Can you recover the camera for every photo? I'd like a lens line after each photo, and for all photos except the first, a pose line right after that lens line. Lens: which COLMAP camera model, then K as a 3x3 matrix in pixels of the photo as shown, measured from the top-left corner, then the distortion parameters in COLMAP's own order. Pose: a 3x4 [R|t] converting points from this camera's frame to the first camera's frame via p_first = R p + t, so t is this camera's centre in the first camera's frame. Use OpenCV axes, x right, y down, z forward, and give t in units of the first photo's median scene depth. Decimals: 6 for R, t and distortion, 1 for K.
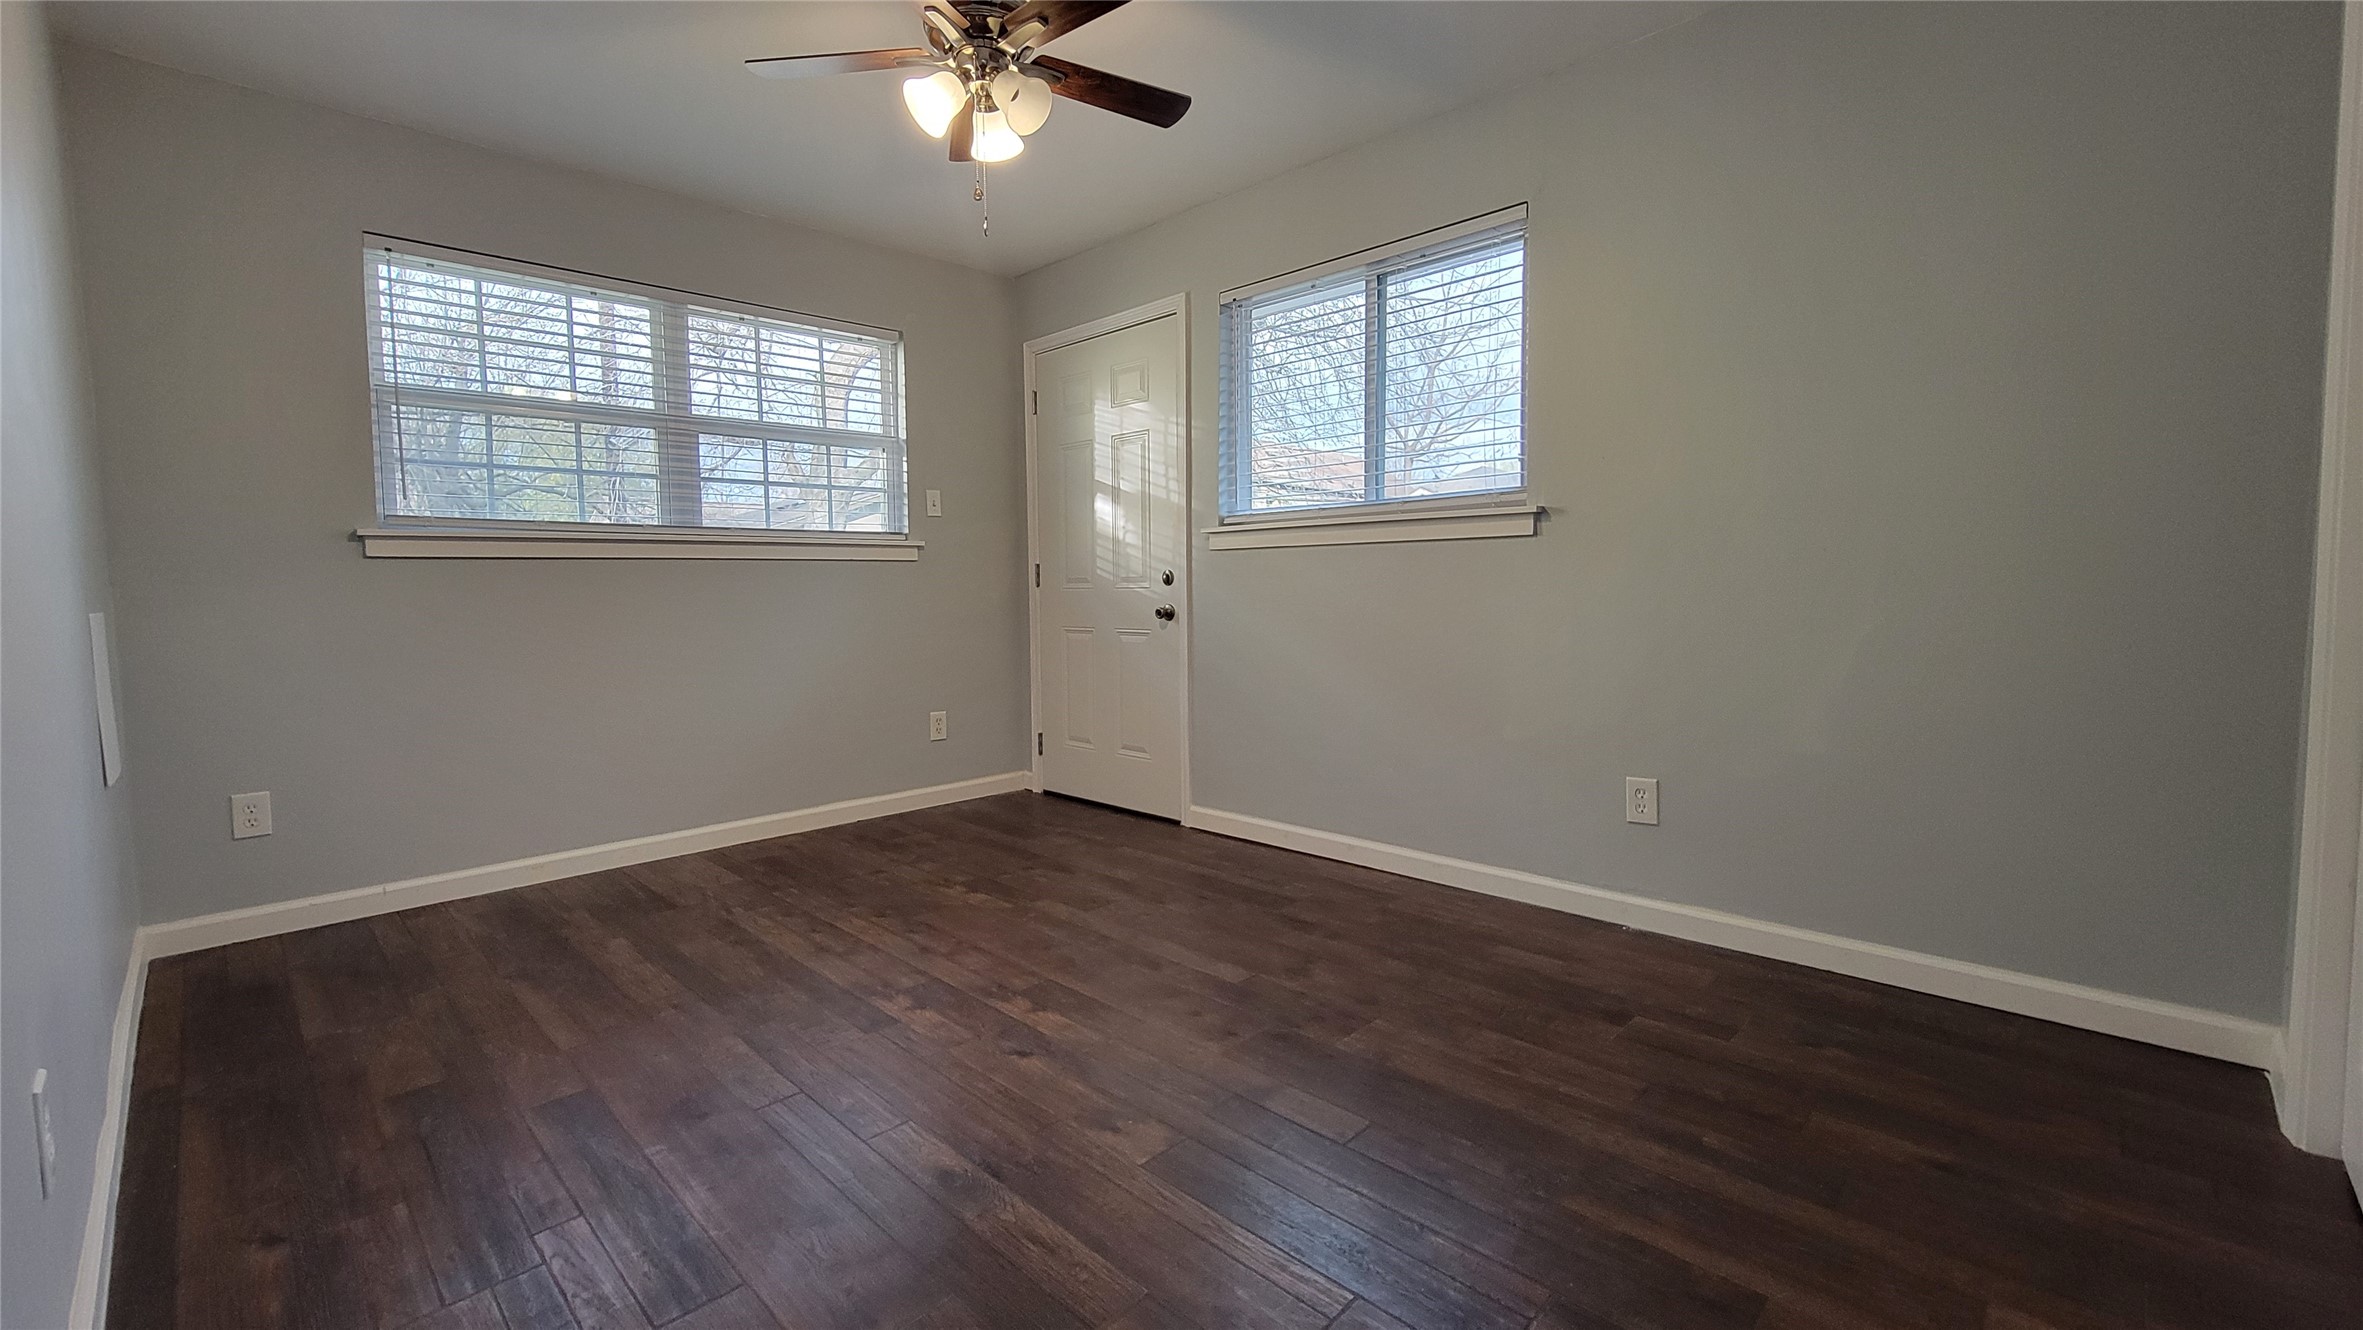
lens RADIAL K [[965.3, 0, 1167.9], [0, 965.3, 660.4], [0, 0, 1]] dist [-0.004843, -0.000492]
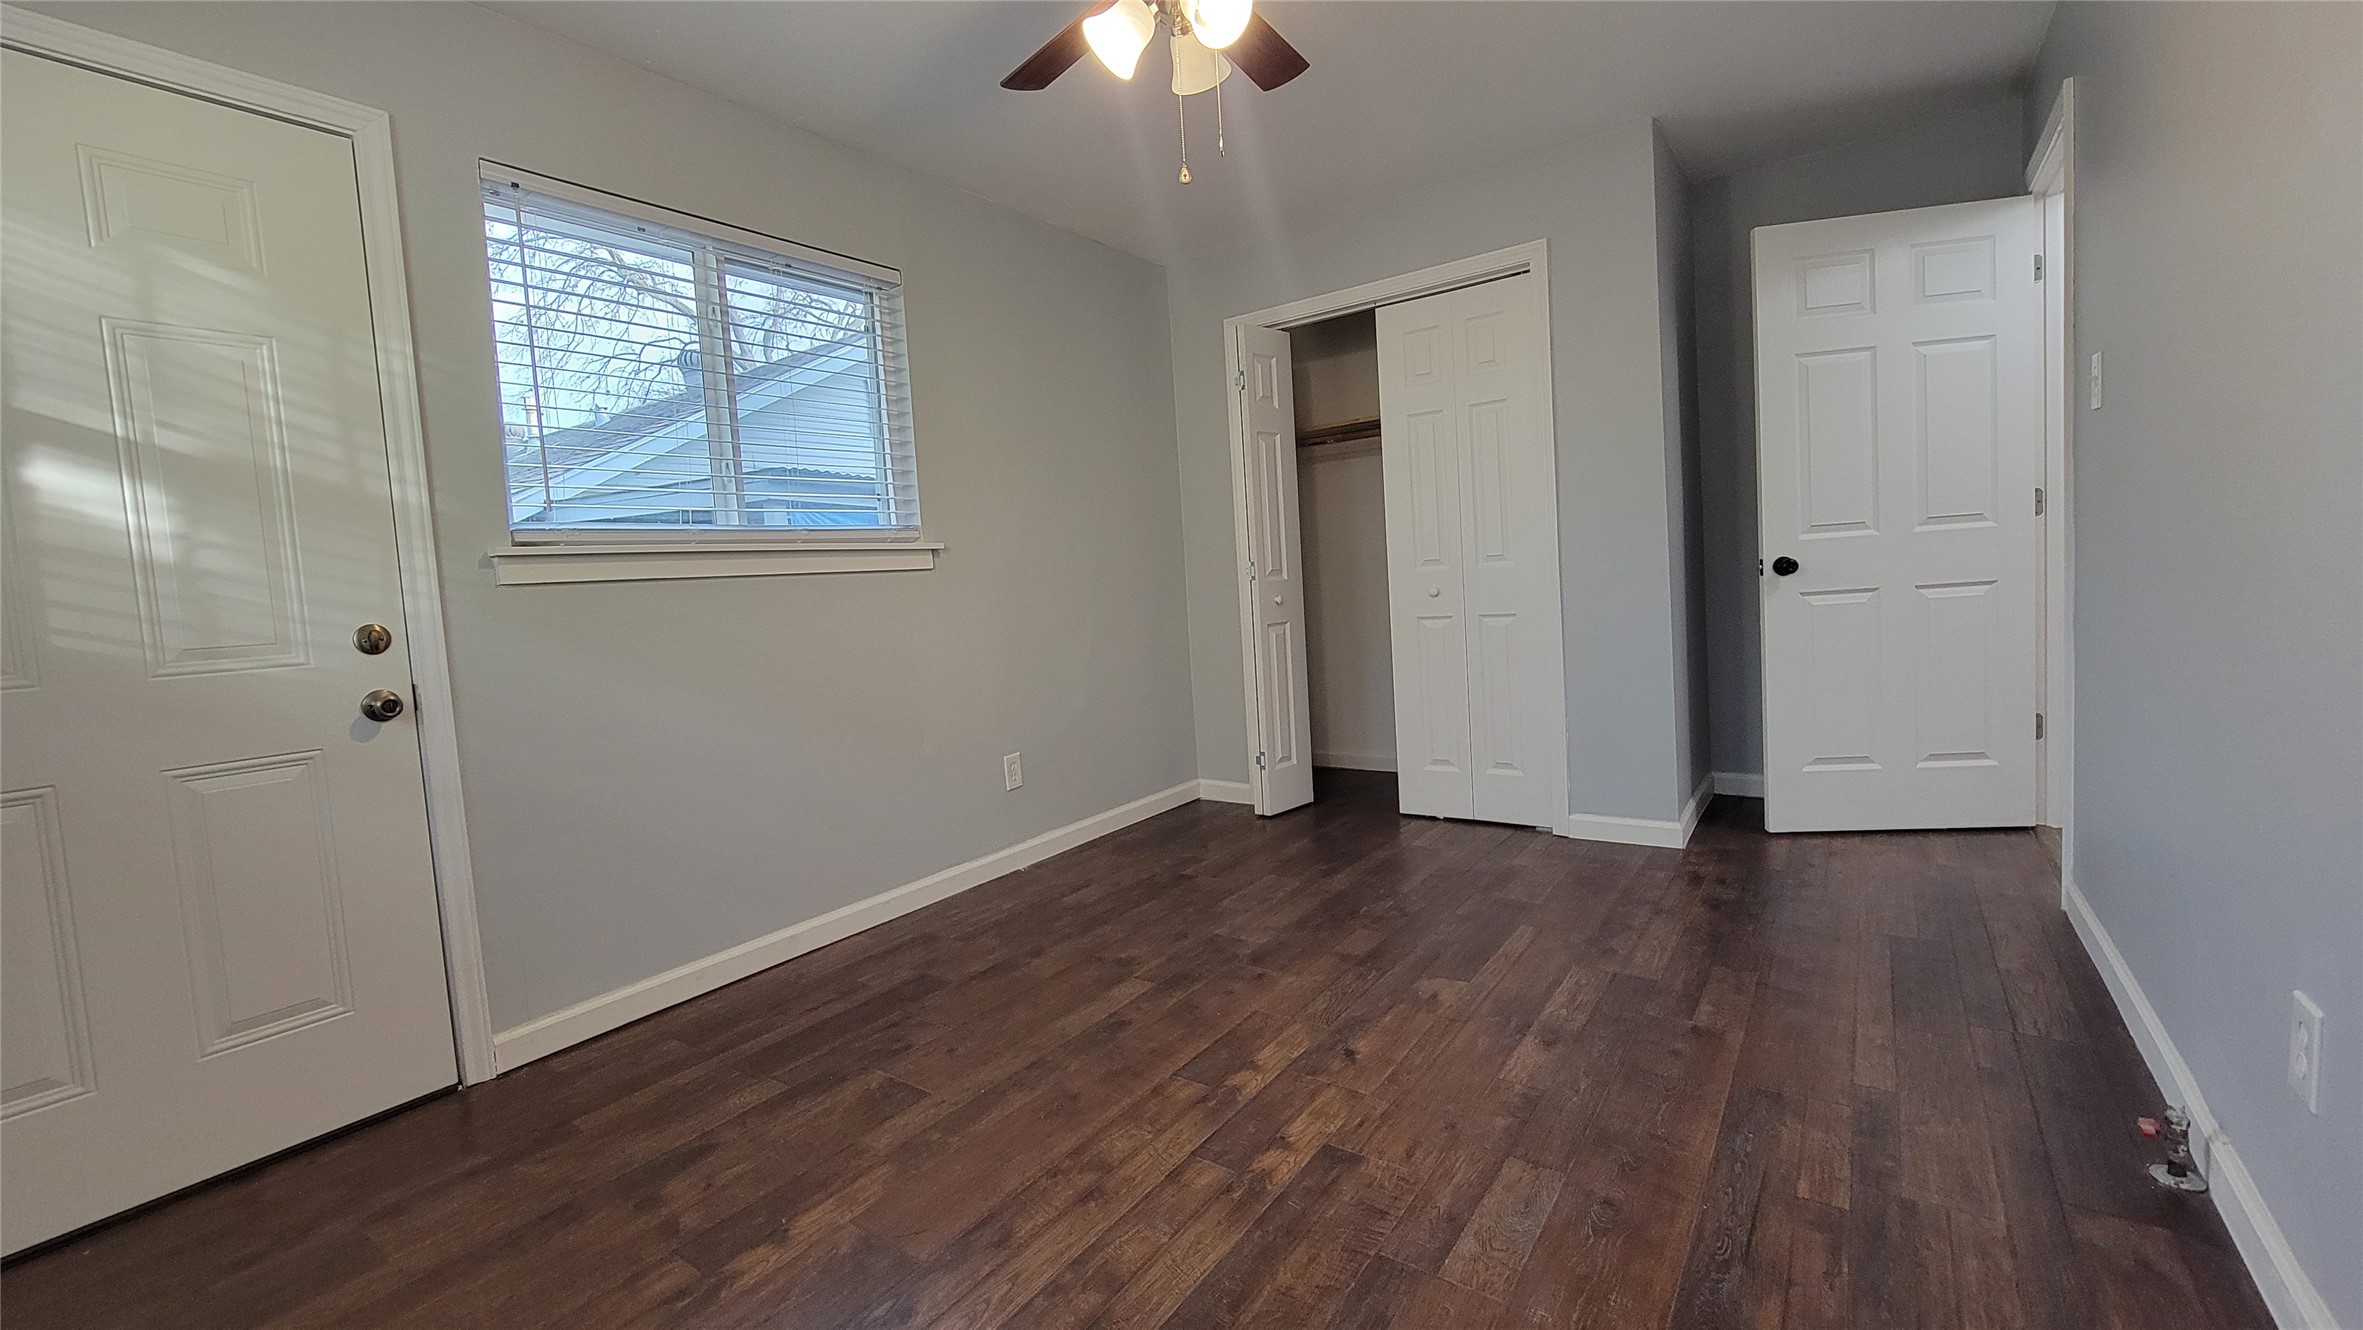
lens RADIAL K [[965.3, 0, 1158.2], [0, 965.3, 654.4], [0, 0, 1]] dist [-0.004843, -0.000492]
pose [[-0.147137, -0.055200, 0.987575, -0.837181], [0.139709, 0.987272, 0.075998, -0.085172], [-0.979200, 0.149155, -0.137553, 0.970071]]
